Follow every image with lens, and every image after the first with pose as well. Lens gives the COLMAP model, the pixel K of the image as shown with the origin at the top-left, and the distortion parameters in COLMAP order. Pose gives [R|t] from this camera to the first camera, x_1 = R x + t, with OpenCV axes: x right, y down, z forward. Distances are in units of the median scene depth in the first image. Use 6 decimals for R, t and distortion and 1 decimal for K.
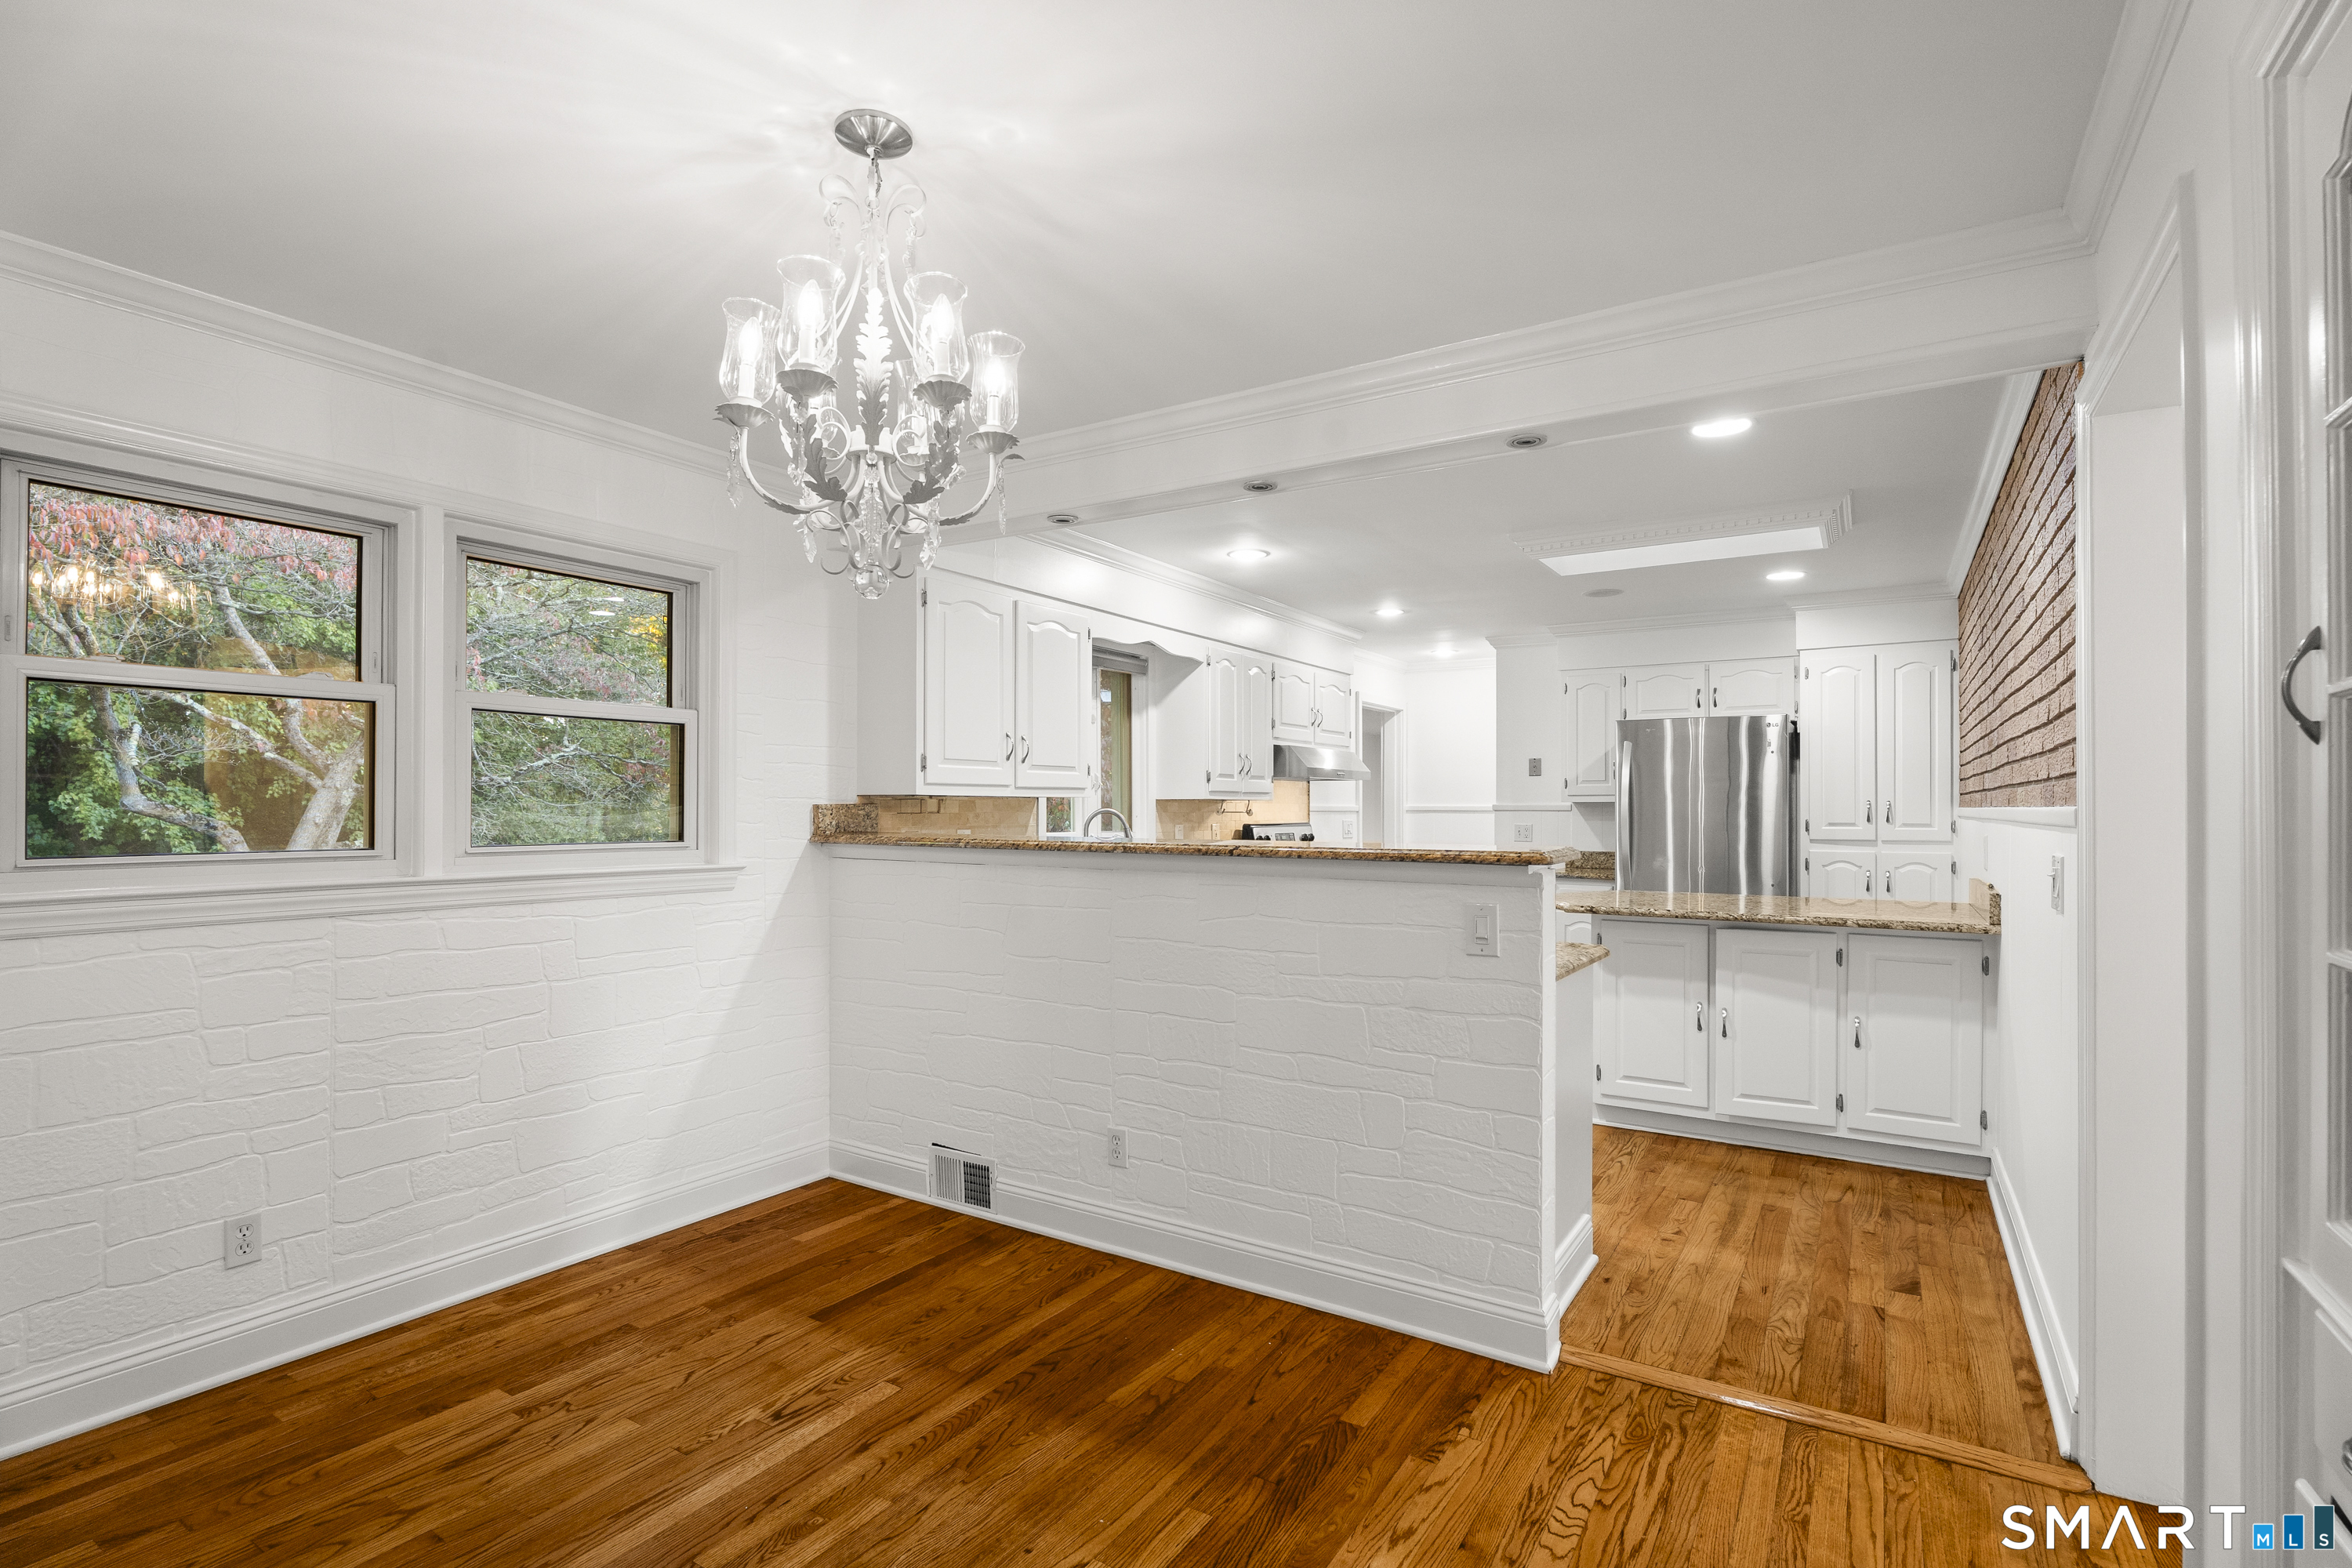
lens RADIAL K [[1111.6, 0, 1171.3], [0, 1111.6, 806.5], [0, 0, 1]] dist [-0.011629, -0.000452]
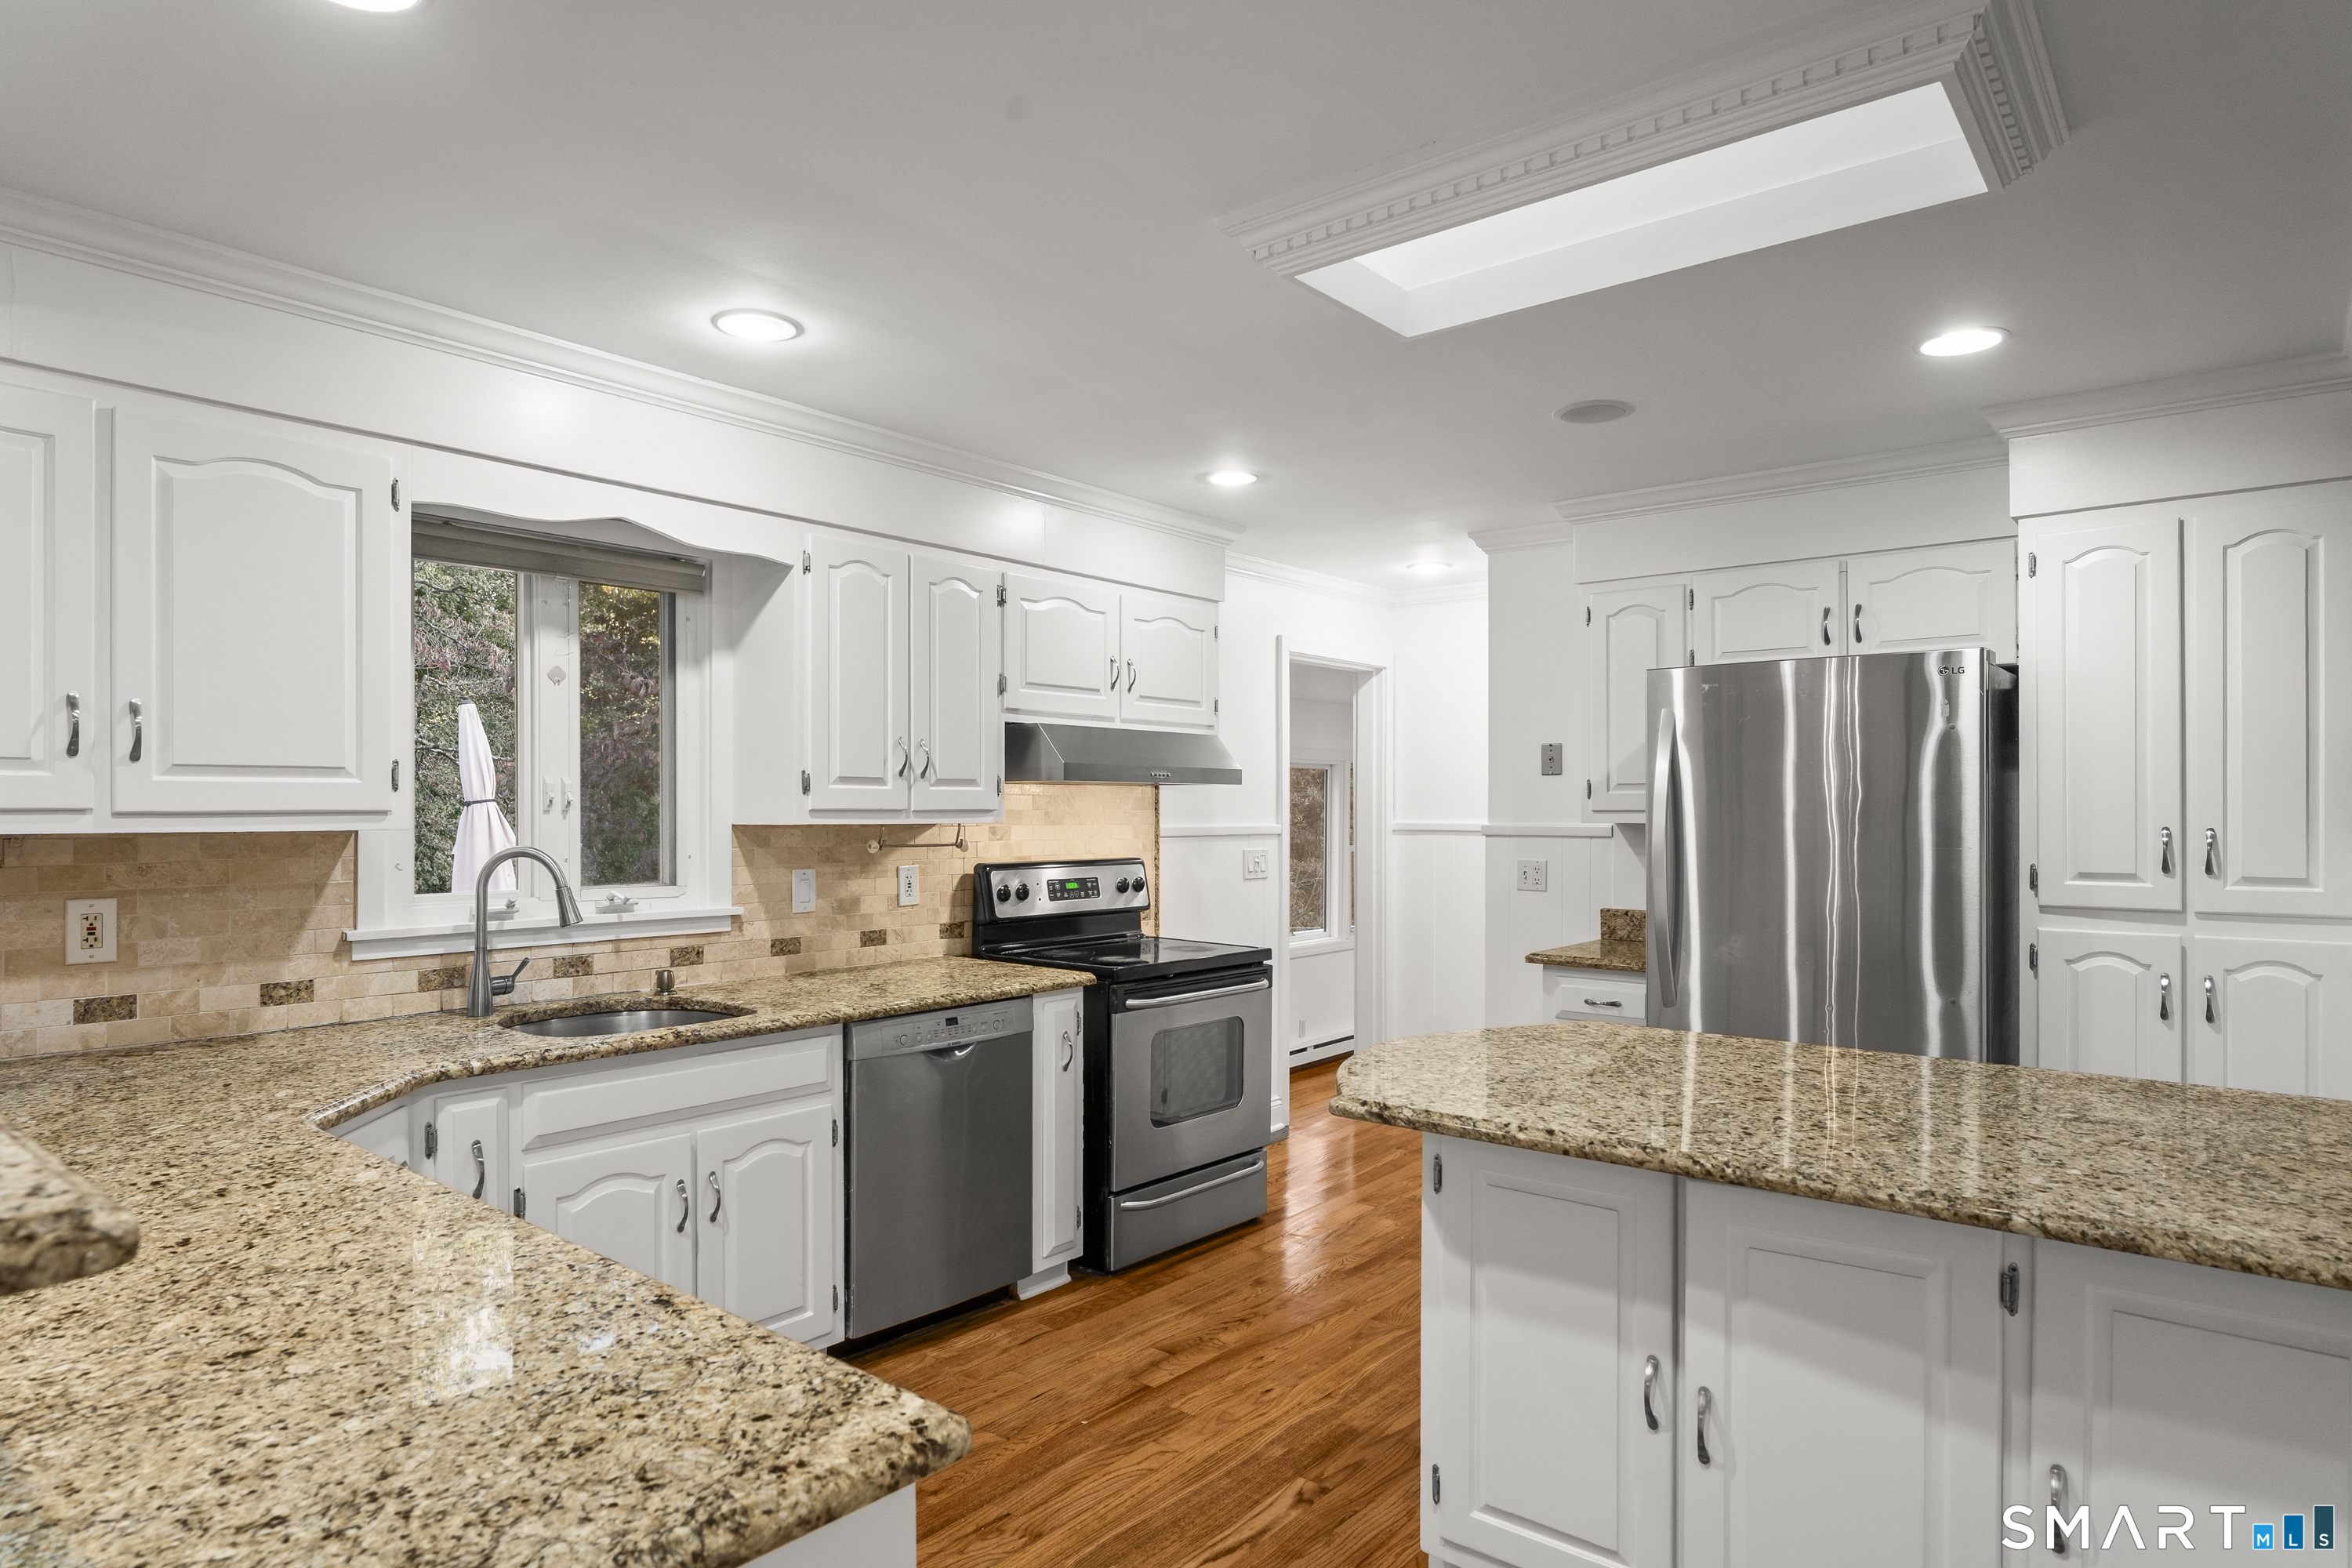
lens RADIAL K [[1334.3, 0, 1173.1], [0, 1334.3, 810.0], [0, 0, 1]] dist [-0.028688, 0.022392]
pose [[0.992898, -0.001132, -0.118963, 0.307952], [0.001431, 0.999996, 0.002423, -0.016569], [0.118960, -0.002576, 0.992896, 0.432862]]
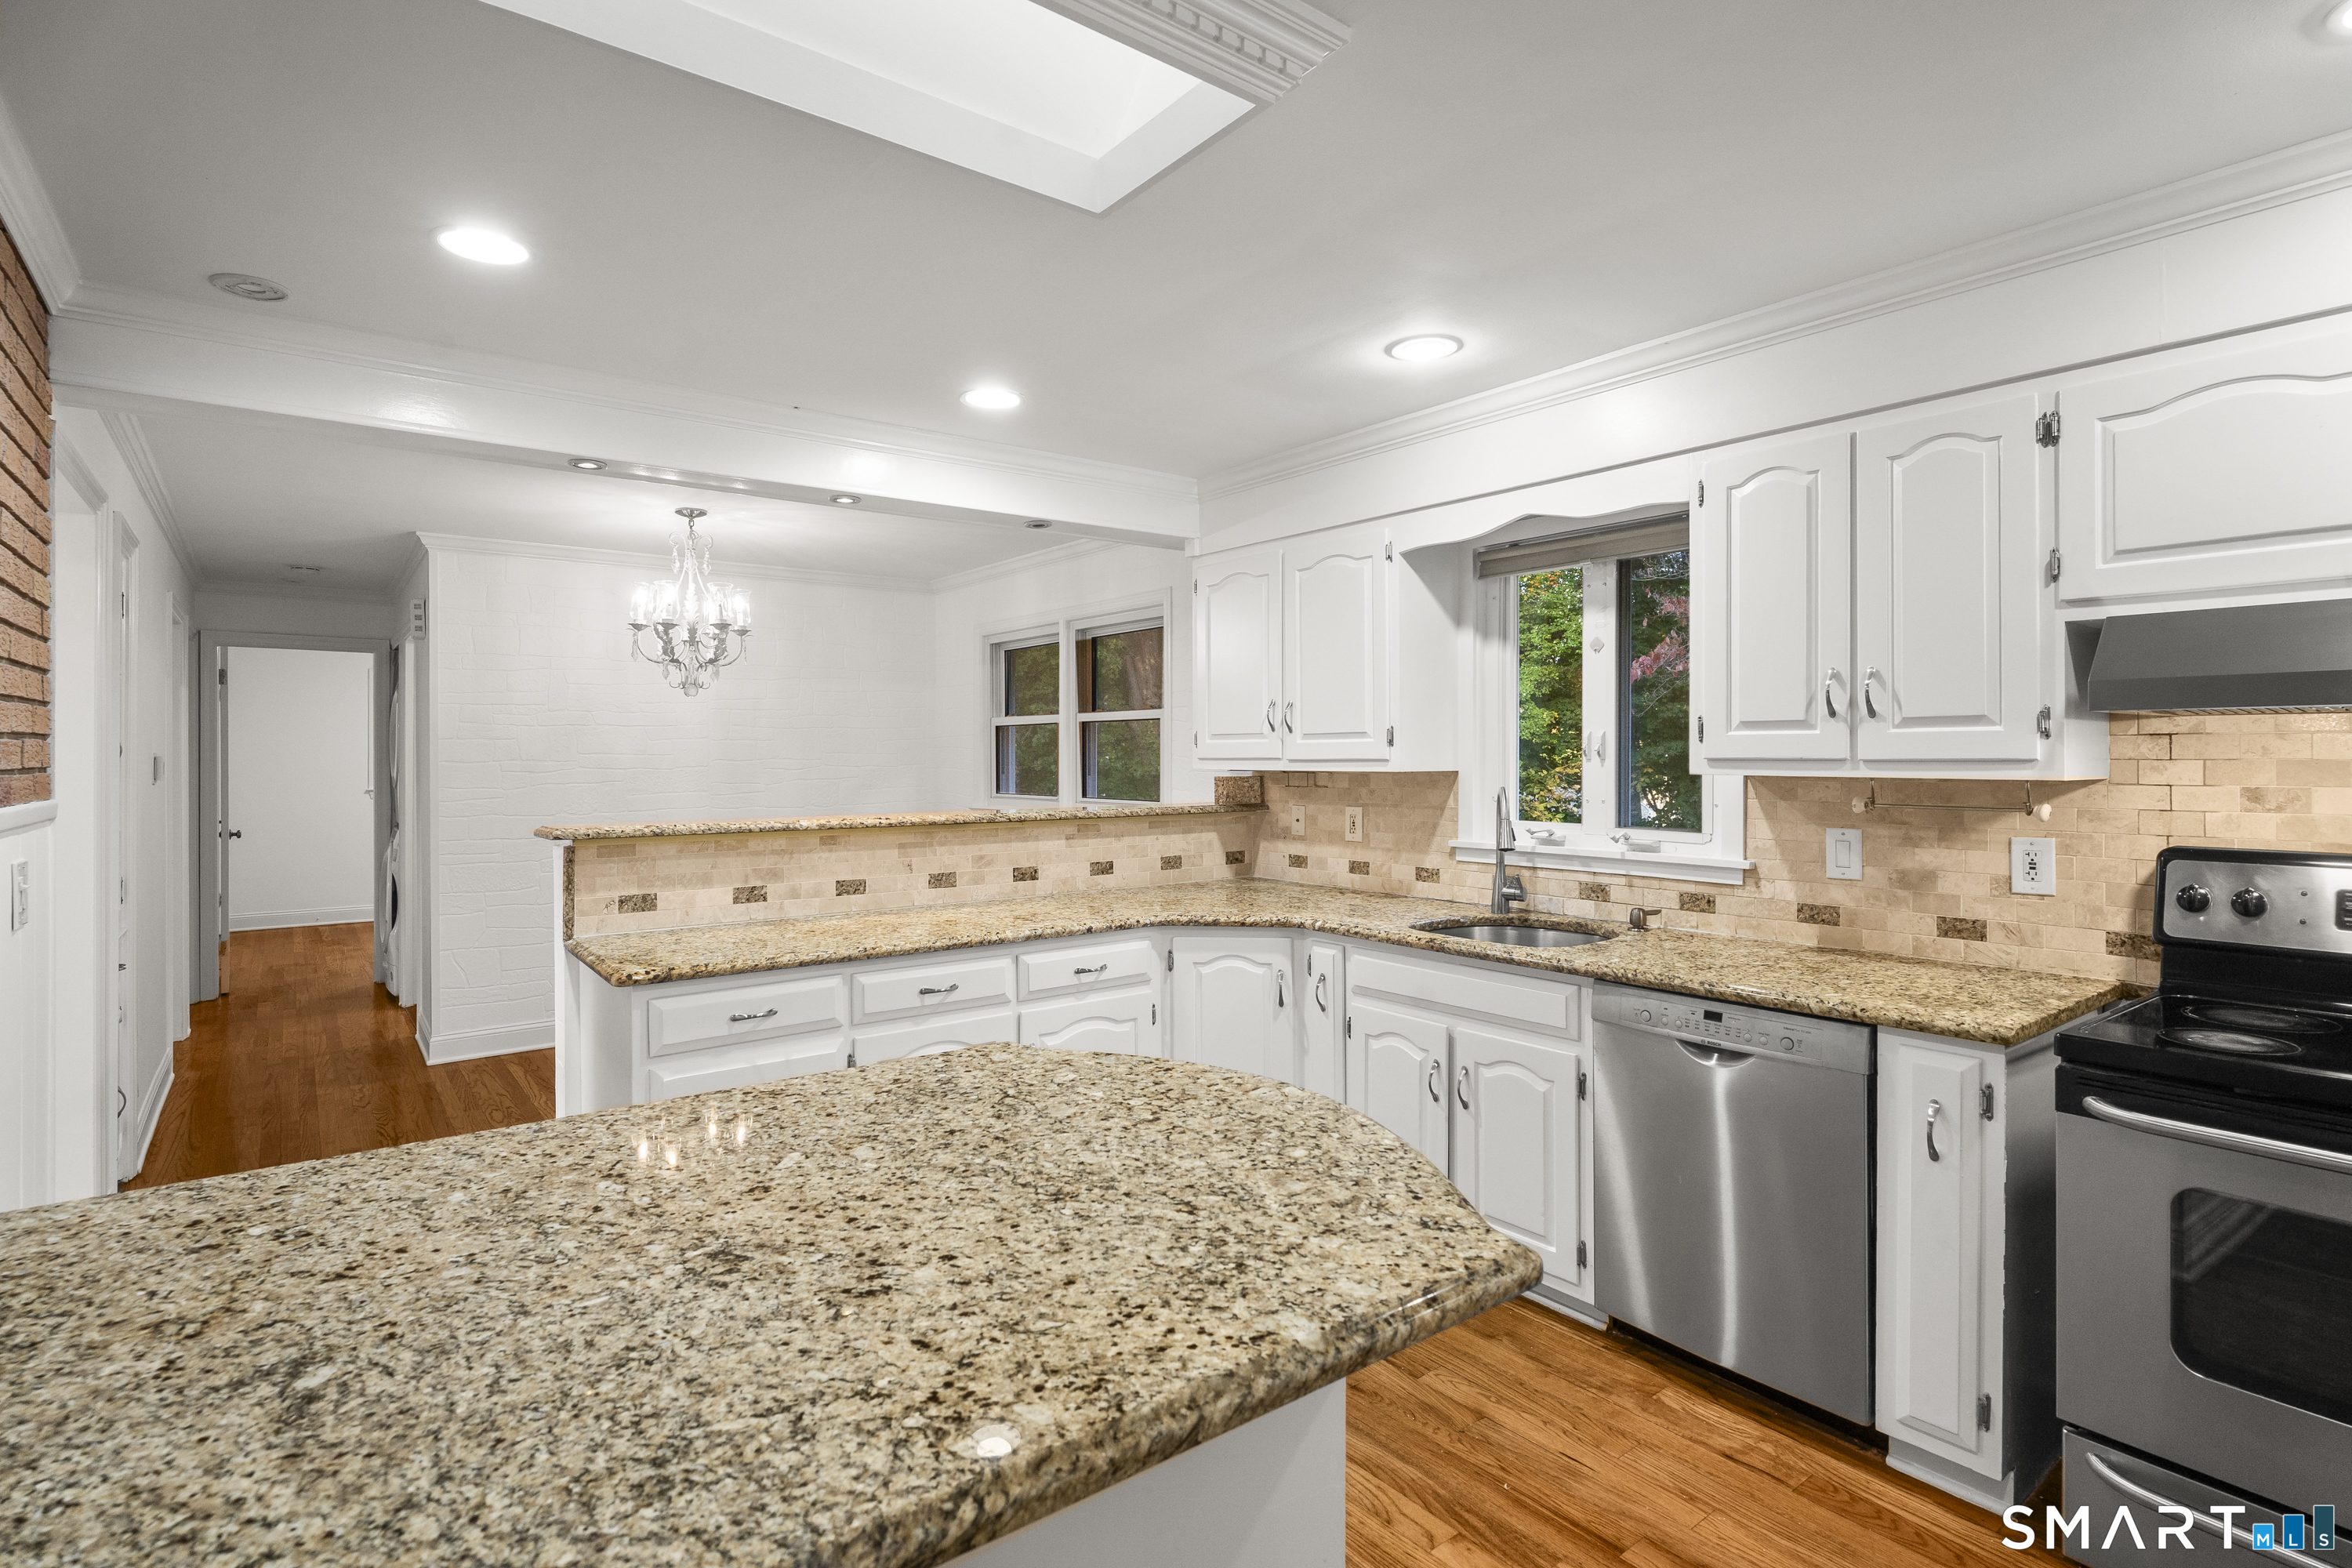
lens RADIAL K [[1155.0, 0, 1166.1], [0, 1155.0, 758.9], [0, 0, 1]] dist [-0.002424, -0.000458]
pose [[-0.345759, 0.001064, -0.938323, 0.650104], [0.002737, 0.999996, 0.000125, -0.016127], [0.938319, -0.002525, -0.345760, 1.046937]]
